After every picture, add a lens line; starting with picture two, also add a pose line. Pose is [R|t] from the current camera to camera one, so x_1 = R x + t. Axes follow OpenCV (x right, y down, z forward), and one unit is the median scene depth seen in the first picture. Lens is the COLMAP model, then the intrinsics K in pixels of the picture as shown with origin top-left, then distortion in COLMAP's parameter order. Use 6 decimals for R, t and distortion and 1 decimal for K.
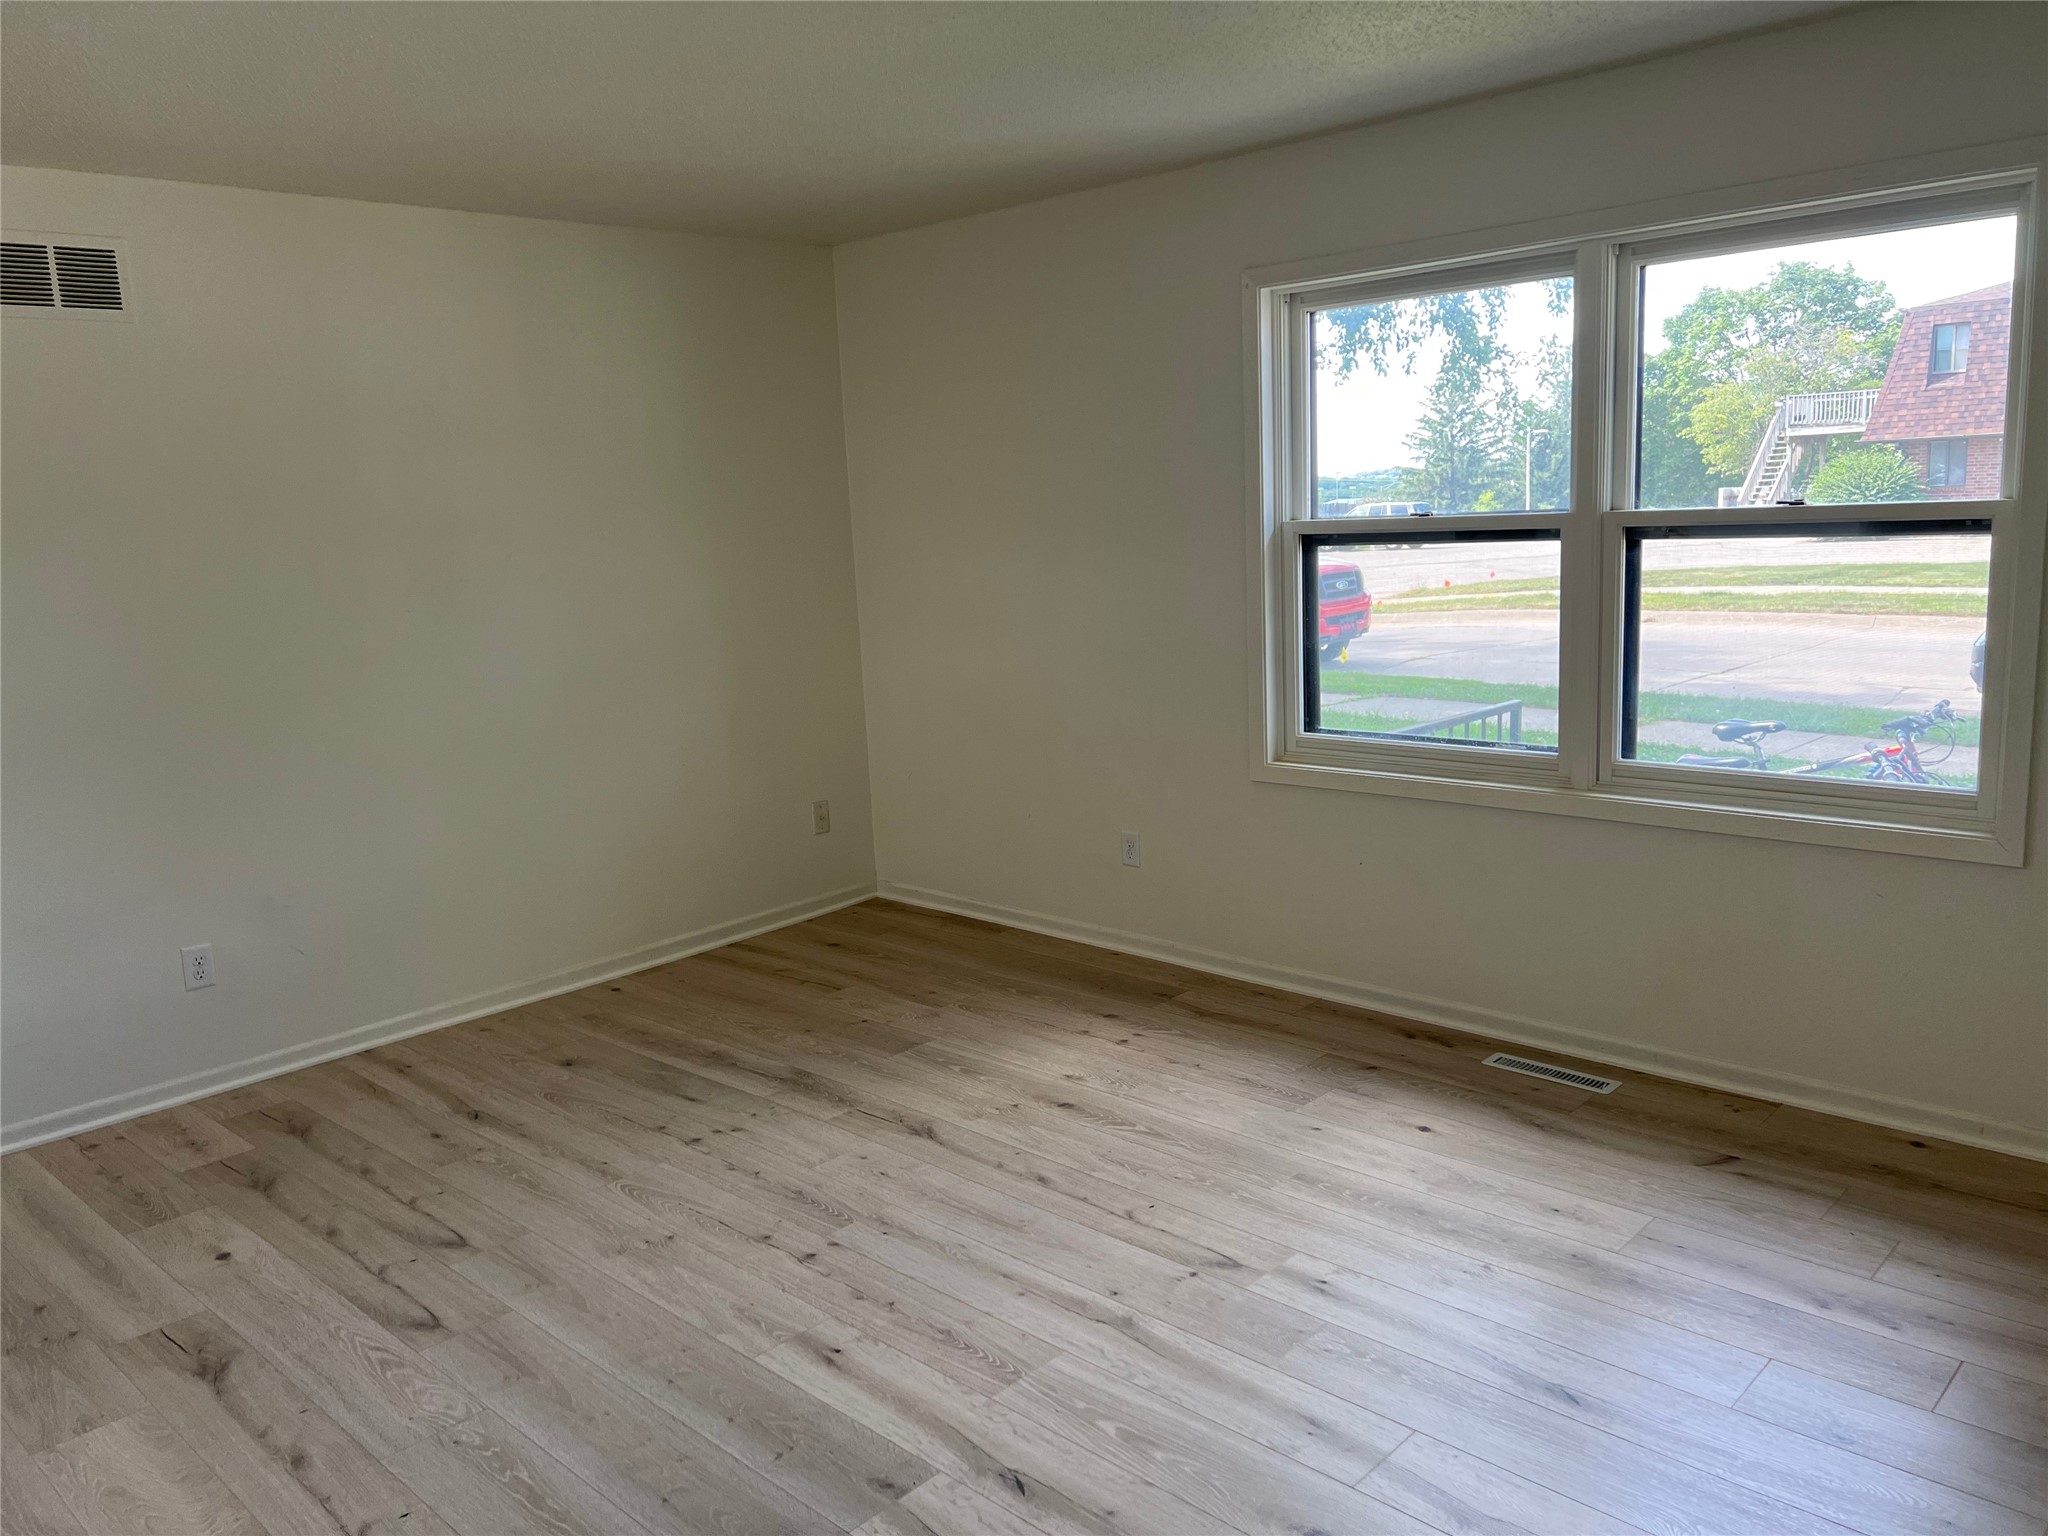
lens RADIAL K [[1522.8, 0, 1036.0], [0, 1522.8, 765.5], [0, 0, 1]] dist [0.061094, -0.052149]
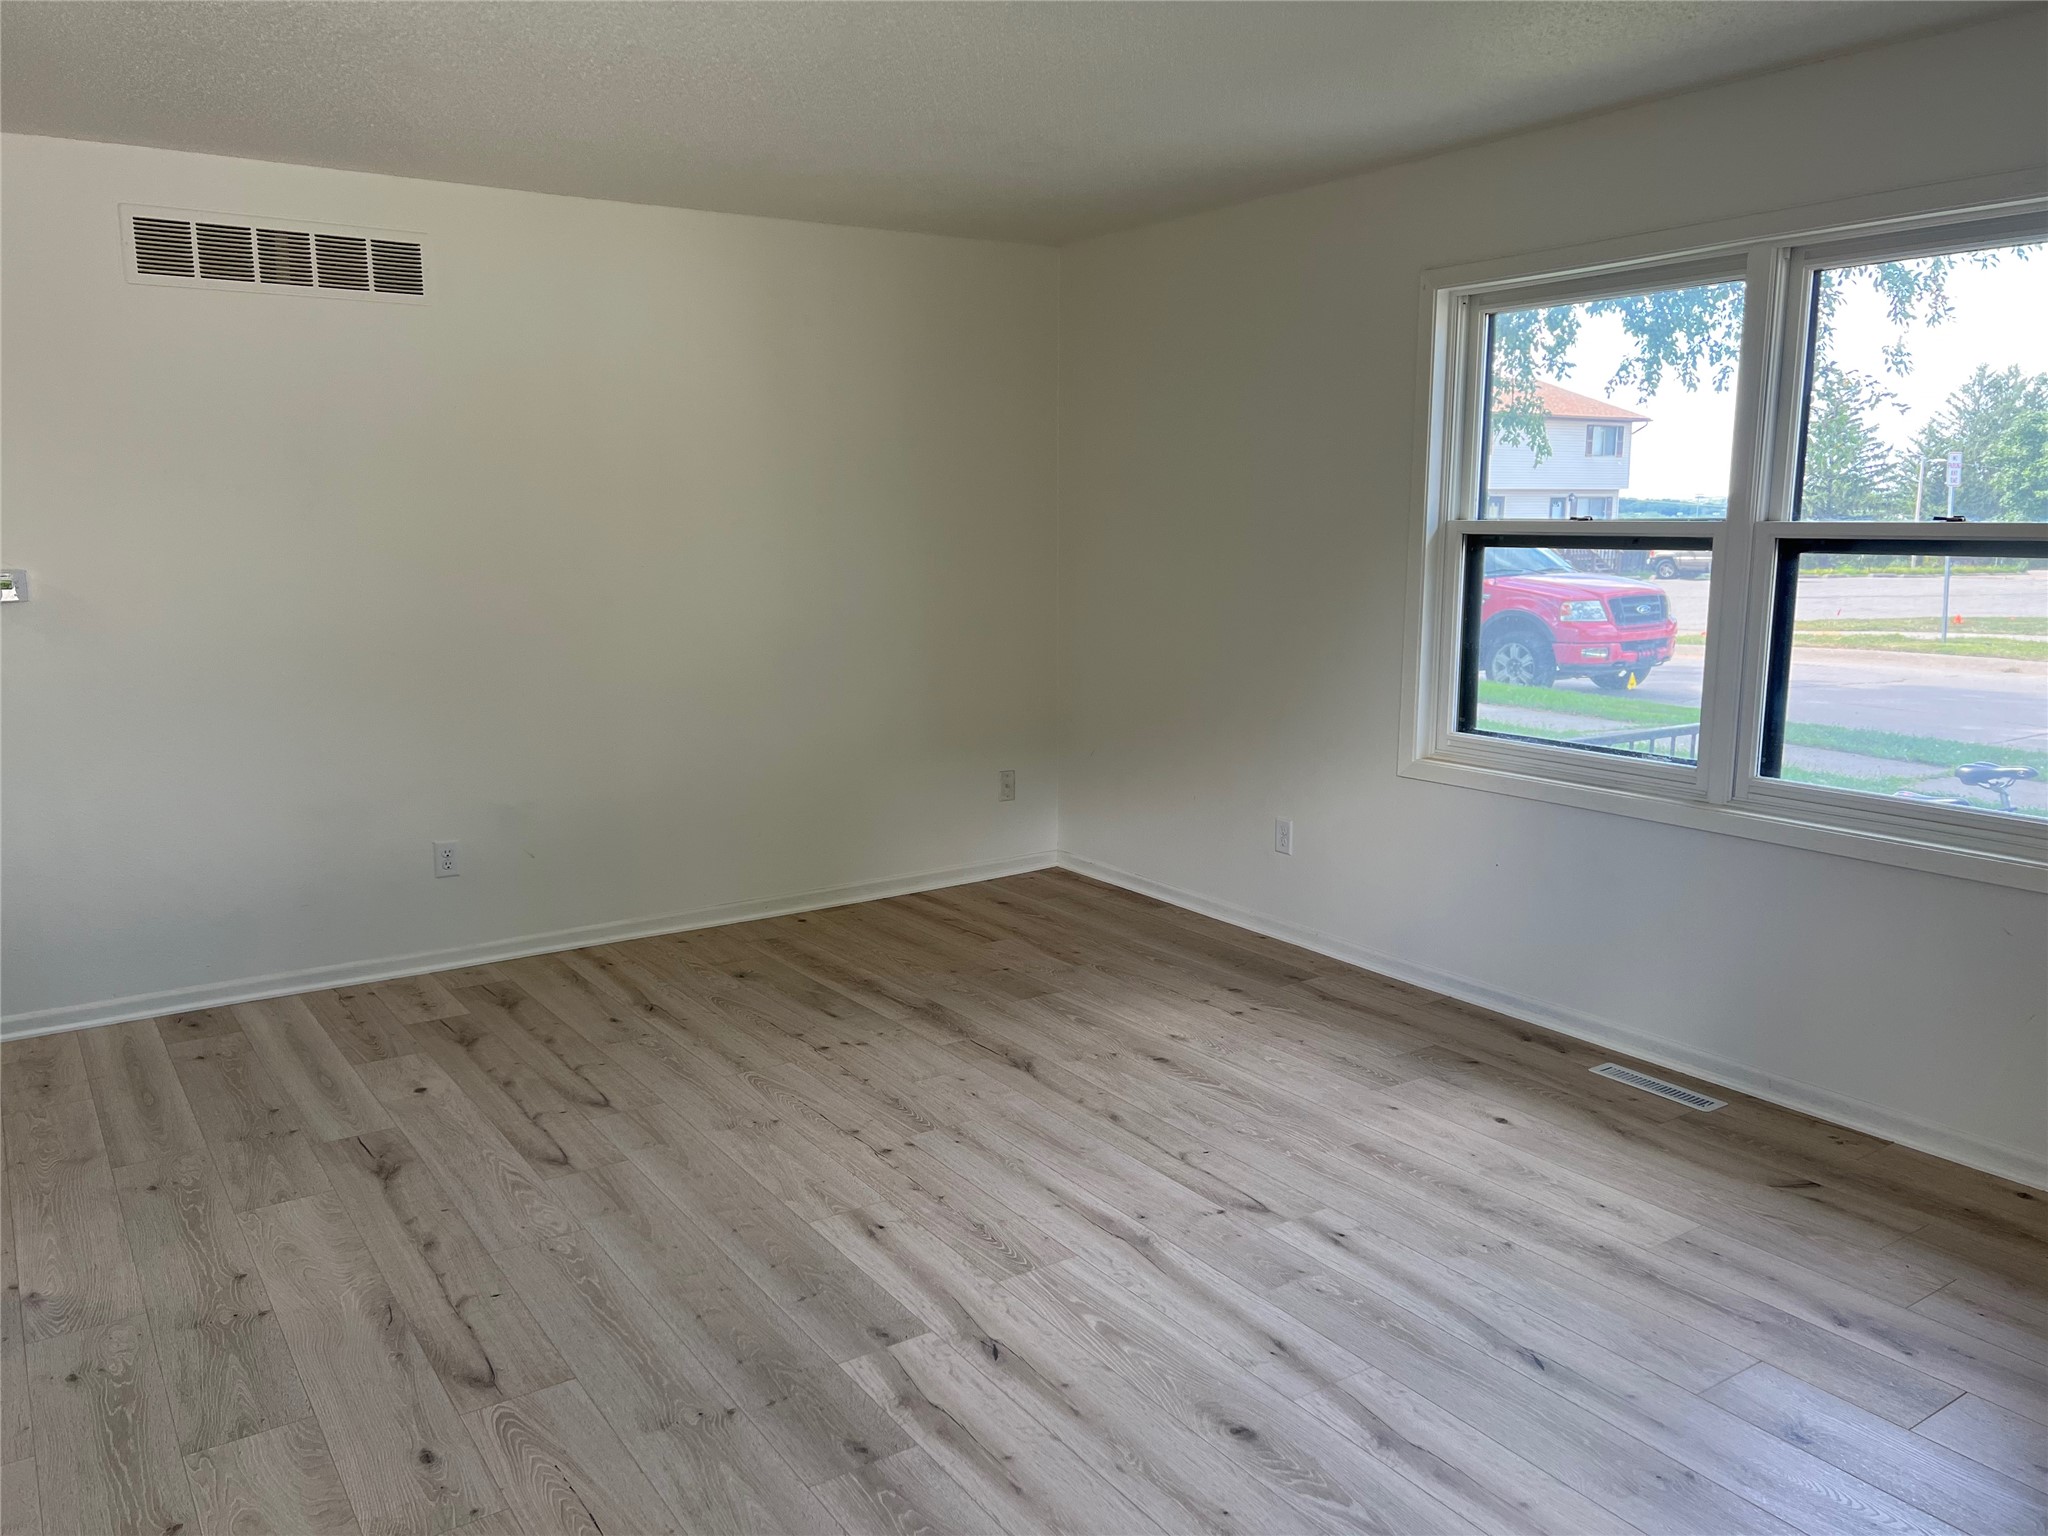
lens RADIAL K [[1514.8, 0, 1021.8], [0, 1514.8, 776.7], [0, 0, 1]] dist [0.111449, -0.150240]
pose [[0.975740, 0.079786, -0.203876, 0.130211], [-0.079188, 0.996798, 0.011101, 0.023708], [0.204109, 0.005313, 0.978934, -0.058062]]
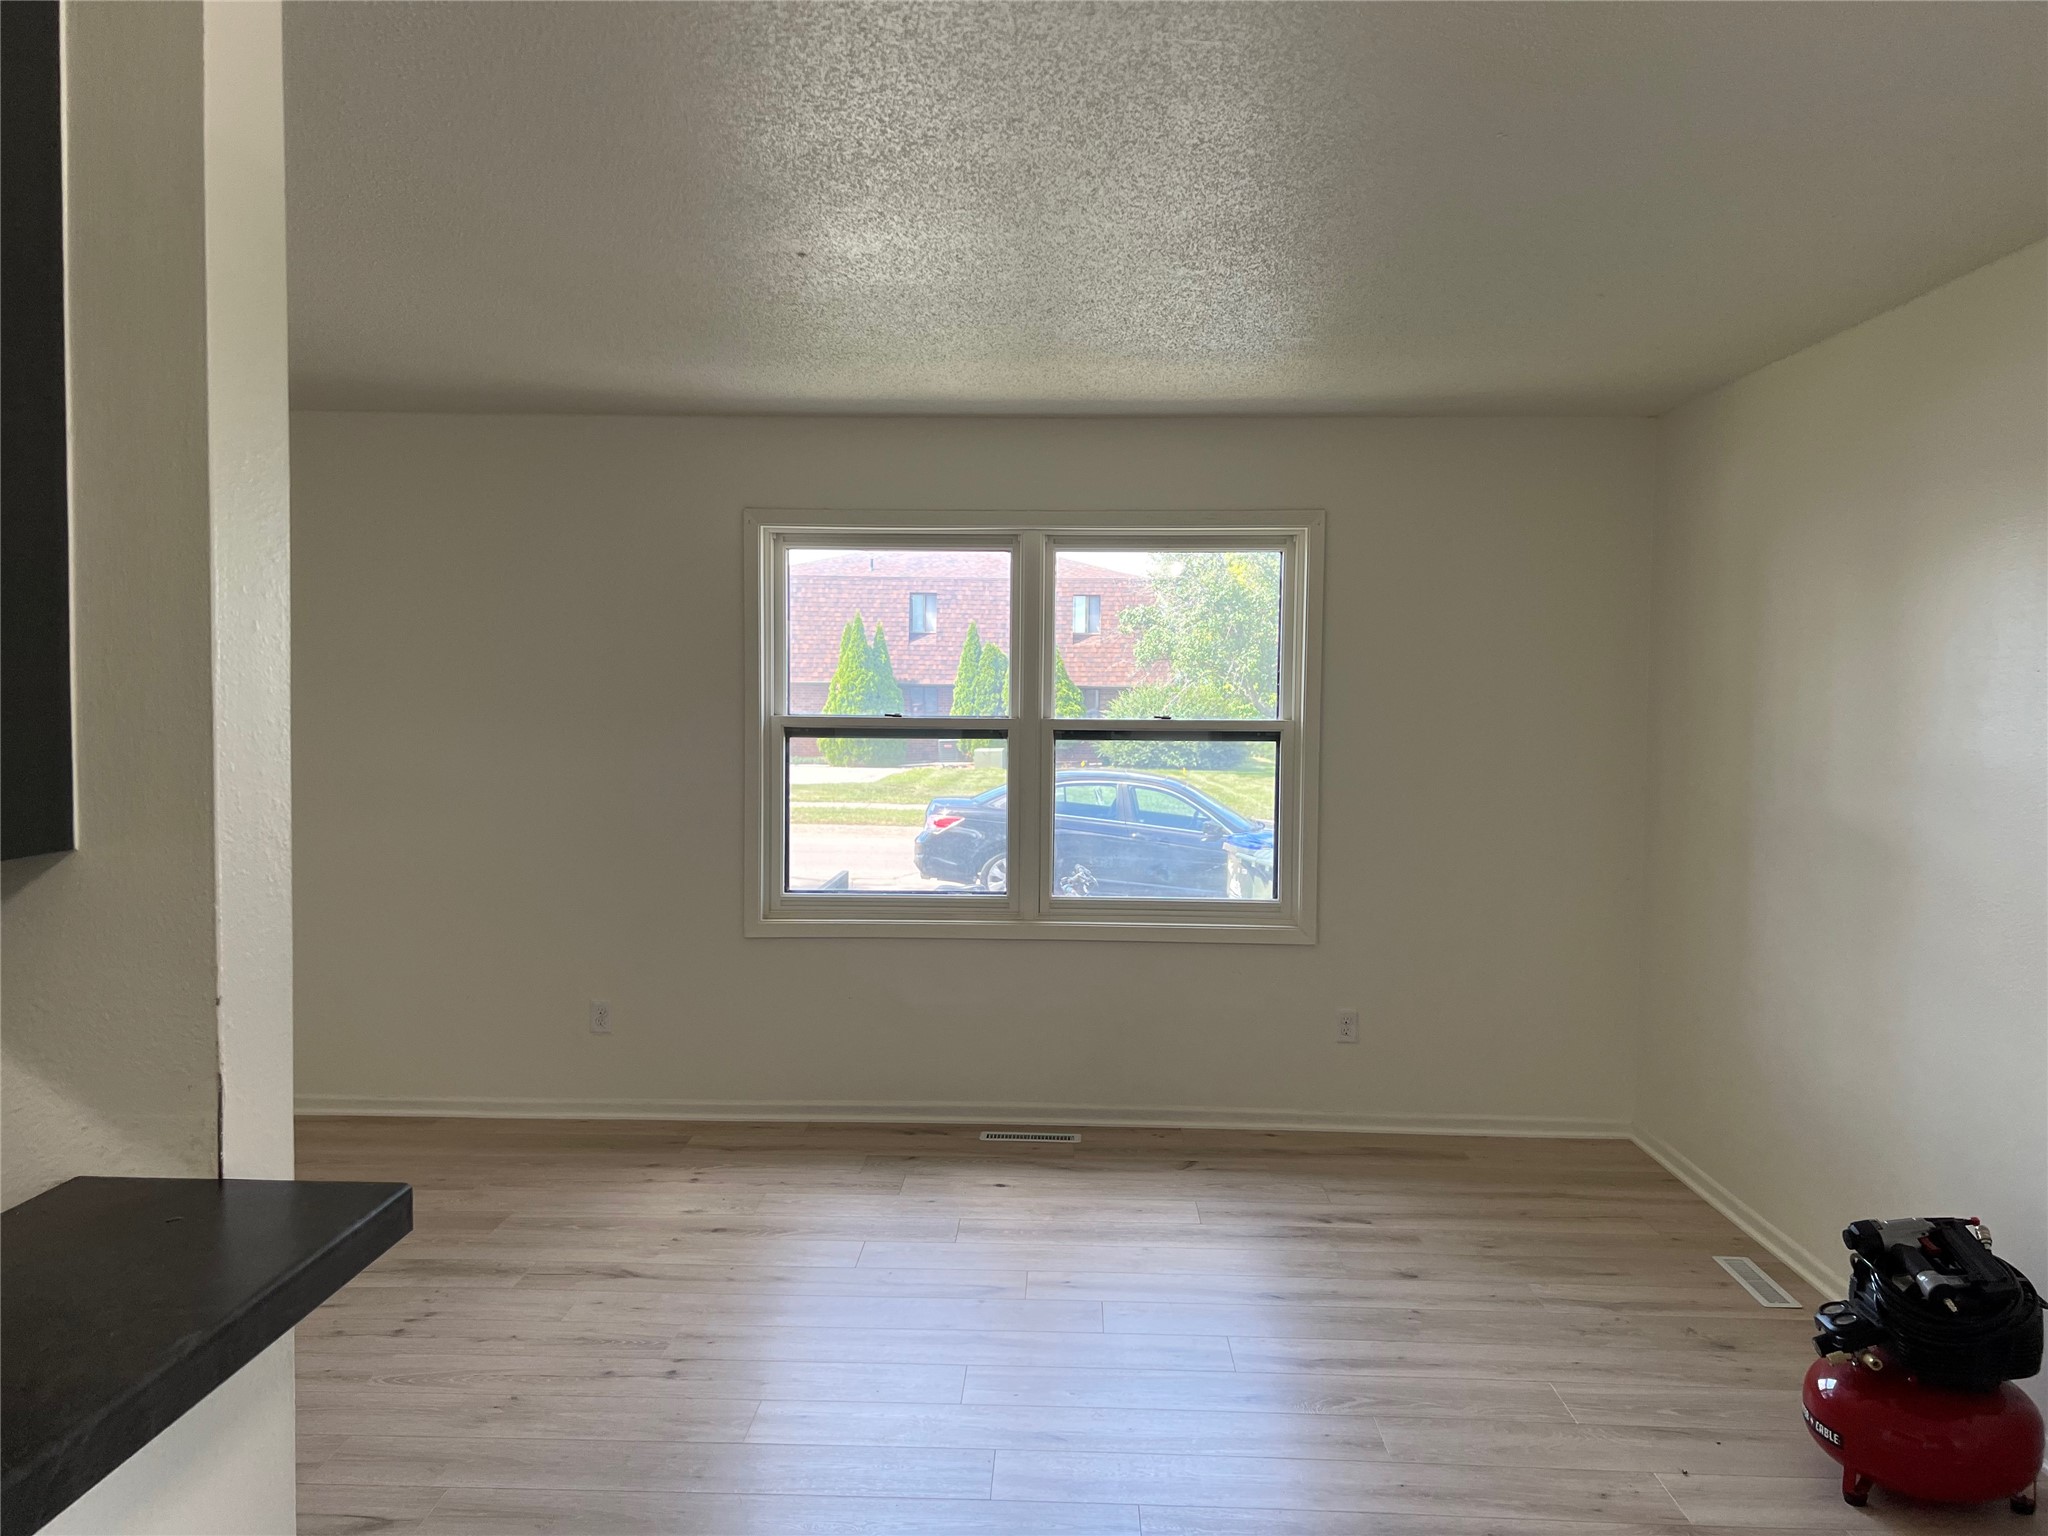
lens RADIAL K [[1514.8, 0, 1021.8], [0, 1514.8, 776.7], [0, 0, 1]] dist [0.111449, -0.150240]
pose [[0.754192, 0.014216, 0.656500, -0.567779], [0.074862, 0.991386, -0.107471, 0.035618], [-0.652372, 0.130201, 0.746631, -0.009738]]
